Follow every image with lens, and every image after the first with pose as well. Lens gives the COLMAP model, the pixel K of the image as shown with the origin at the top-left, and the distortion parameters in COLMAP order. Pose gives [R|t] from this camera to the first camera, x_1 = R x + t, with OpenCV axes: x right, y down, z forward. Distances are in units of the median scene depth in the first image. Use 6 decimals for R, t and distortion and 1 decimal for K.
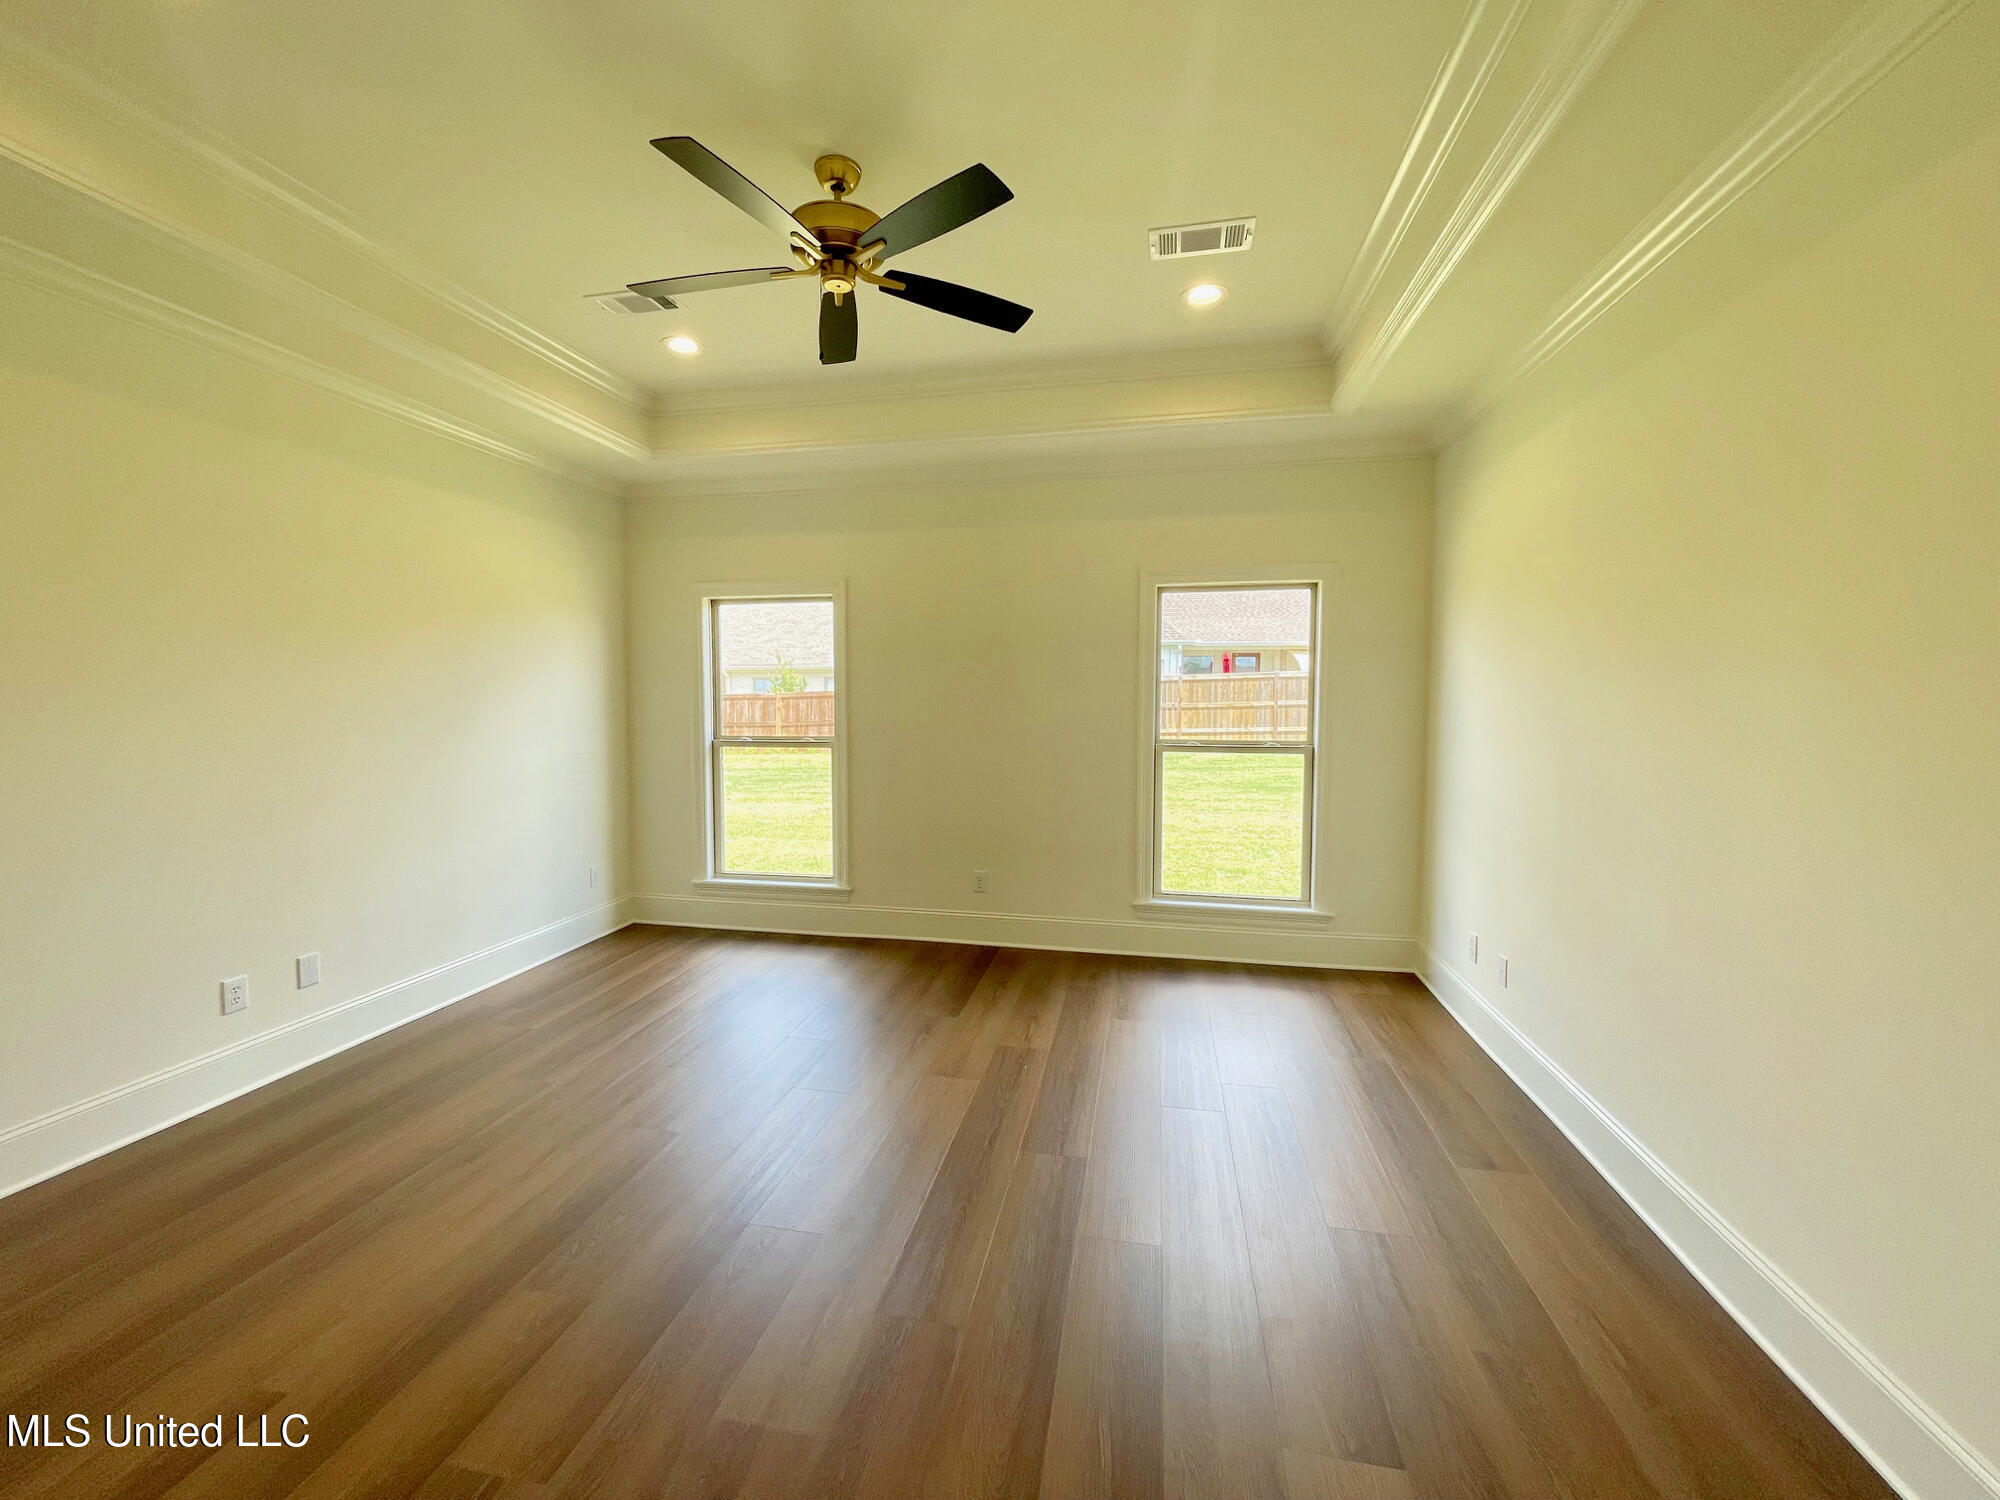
lens RADIAL K [[823.5, 0, 989.4], [0, 823.5, 758.9], [0, 0, 1]] dist [0.012236, -0.000282]
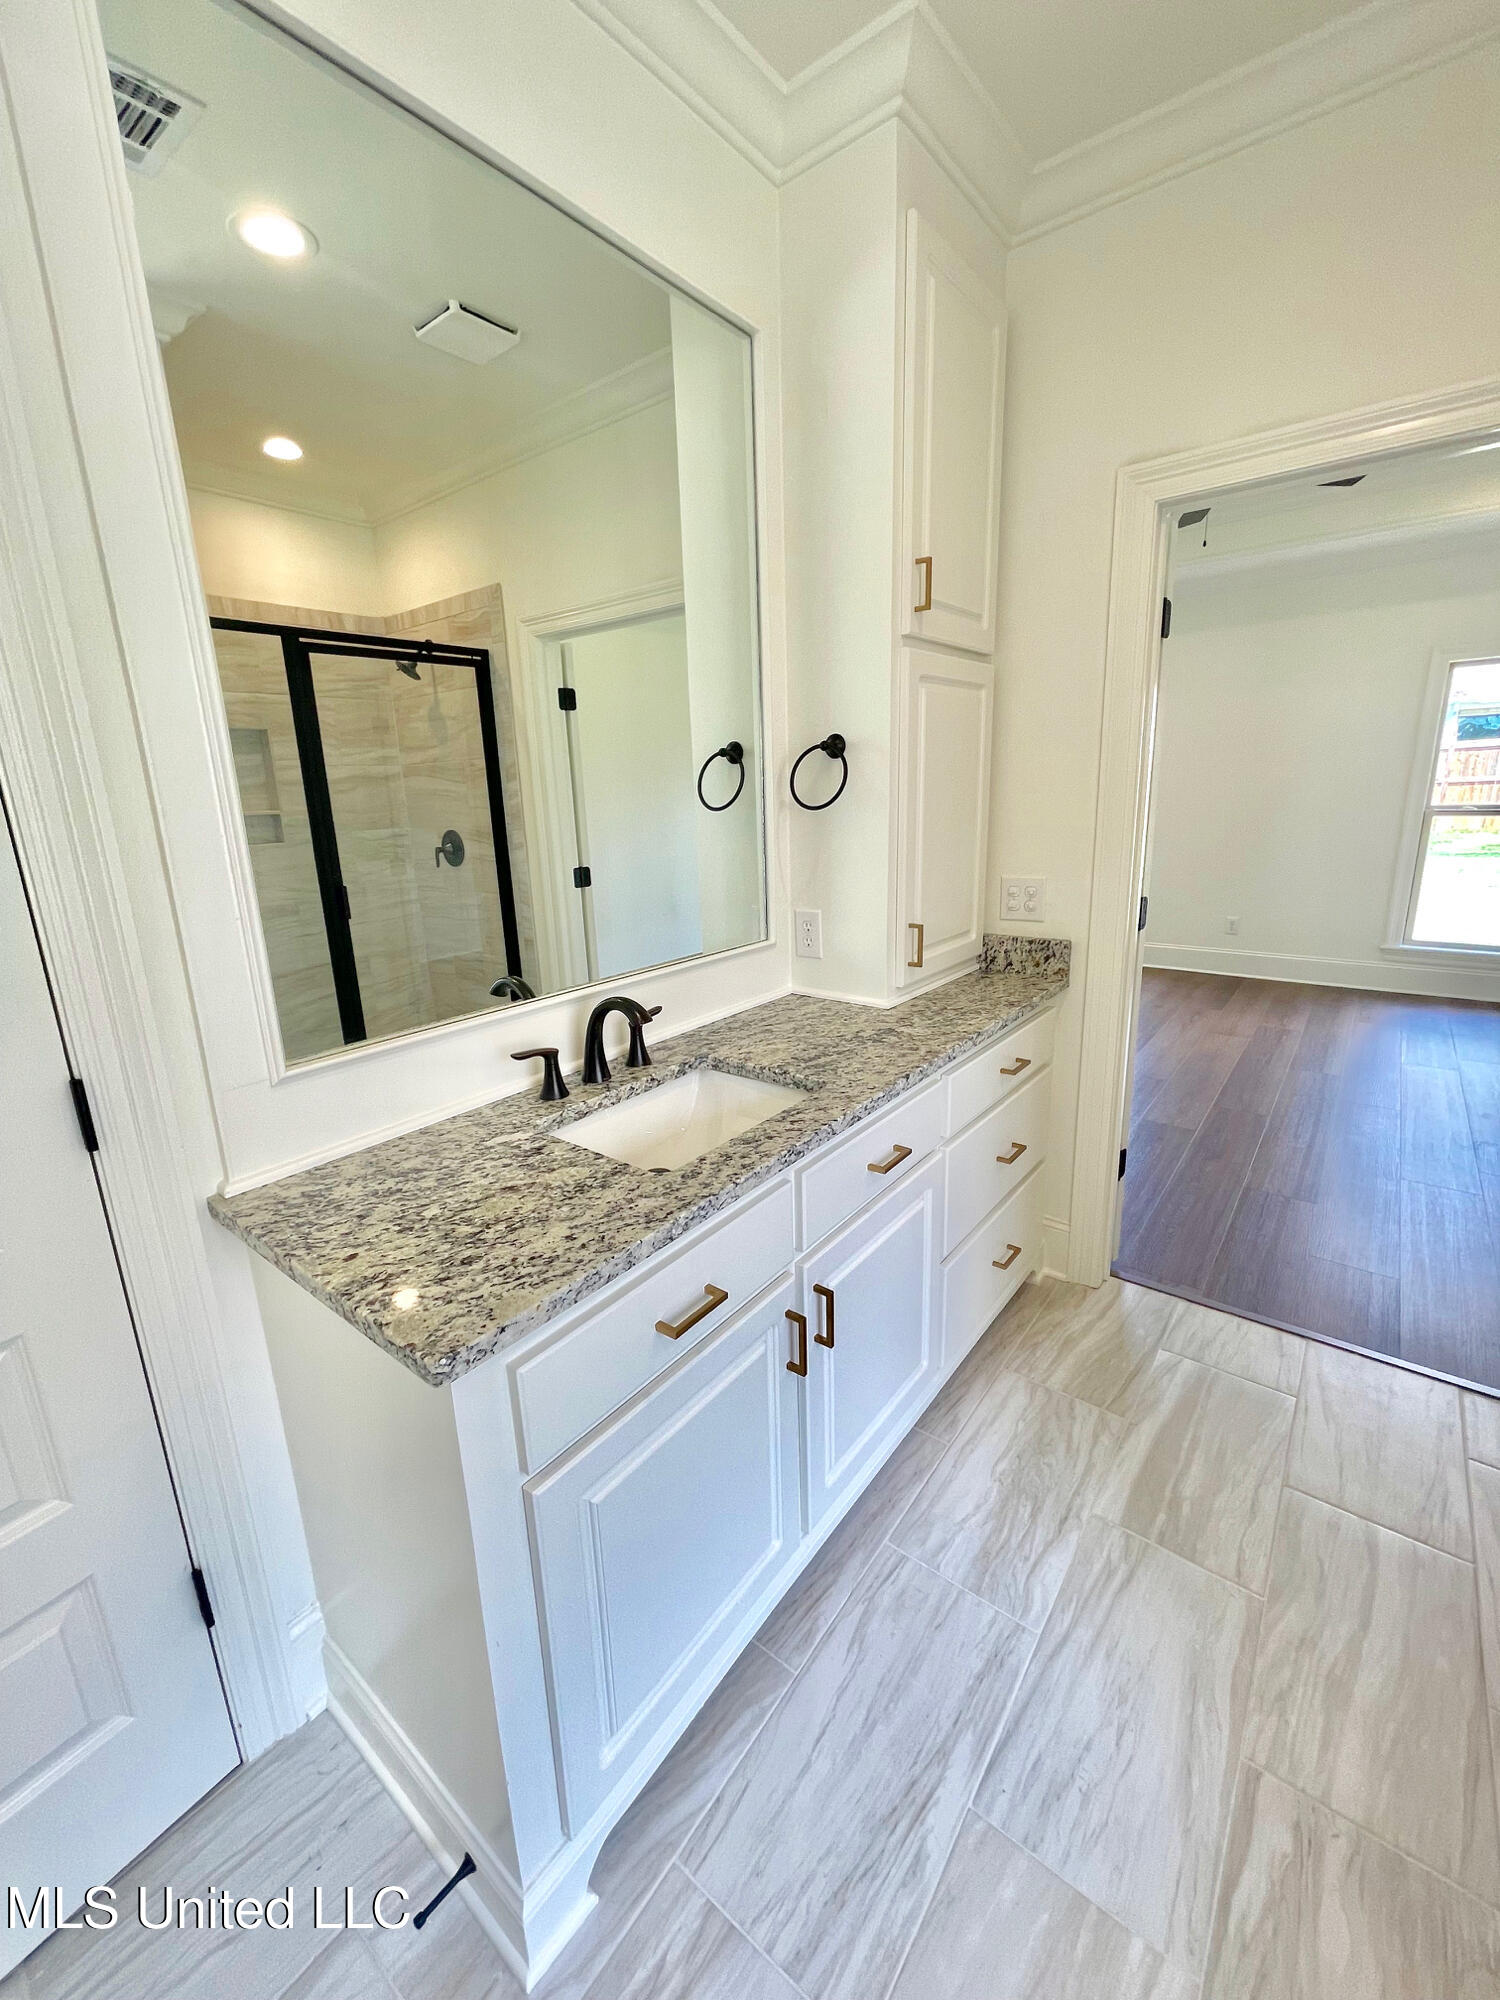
lens RADIAL K [[823.5, 0, 750.0], [0, 823.5, 1000.0], [0, 0, 1]] dist [0.012236, -0.000282]
pose [[0.898971, 0.078383, -0.430937, -0.135228], [-0.001935, 0.984559, 0.175044, 0.045946], [0.438003, -0.156526, 0.885242, -0.514072]]
